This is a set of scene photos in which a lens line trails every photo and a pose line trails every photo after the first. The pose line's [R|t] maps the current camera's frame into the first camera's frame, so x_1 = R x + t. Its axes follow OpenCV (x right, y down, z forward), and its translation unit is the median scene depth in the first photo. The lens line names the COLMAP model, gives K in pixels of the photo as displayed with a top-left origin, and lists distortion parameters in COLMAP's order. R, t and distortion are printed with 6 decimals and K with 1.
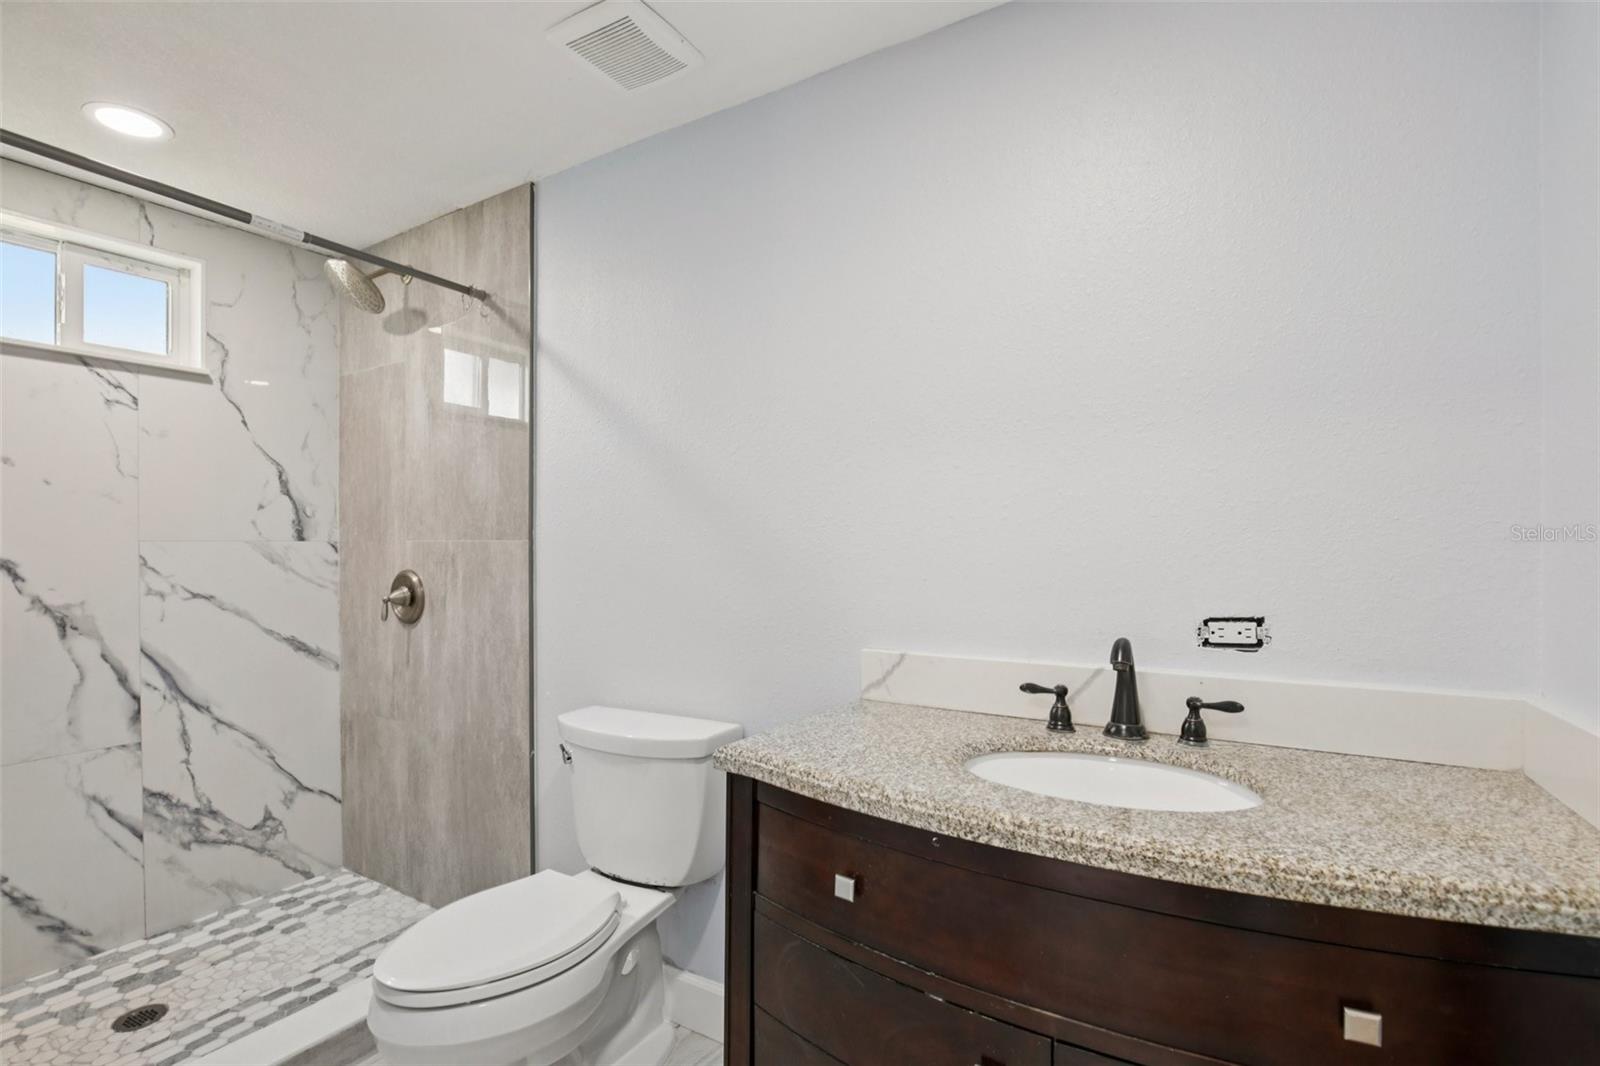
lens RADIAL K [[766.8, 0, 795.6], [0, 766.8, 530.8], [0, 0, 1]] dist [0.000804, 0.000509]
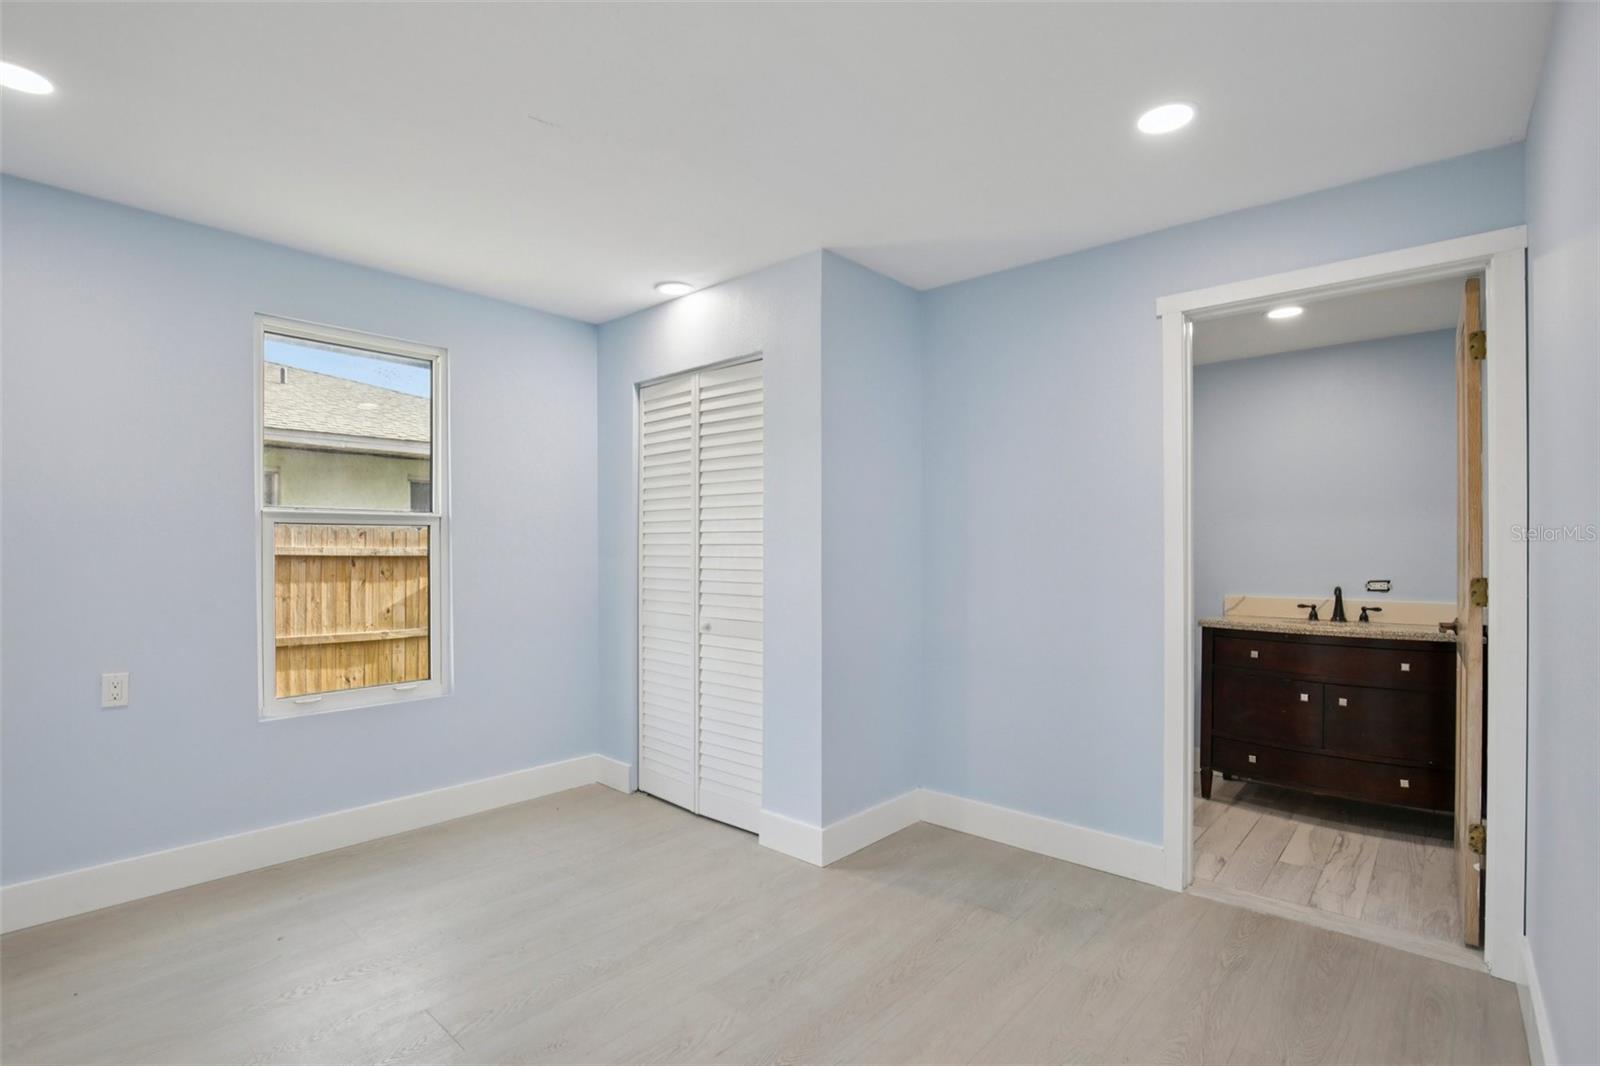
lens RADIAL K [[766.8, 0, 806.0], [0, 766.8, 536.4], [0, 0, 1]] dist [0.000804, 0.000509]
pose [[0.987137, -0.001225, -0.159875, -1.137332], [0.000510, 0.999990, -0.004511, -0.045980], [0.159879, 0.004371, 0.987127, -2.277214]]
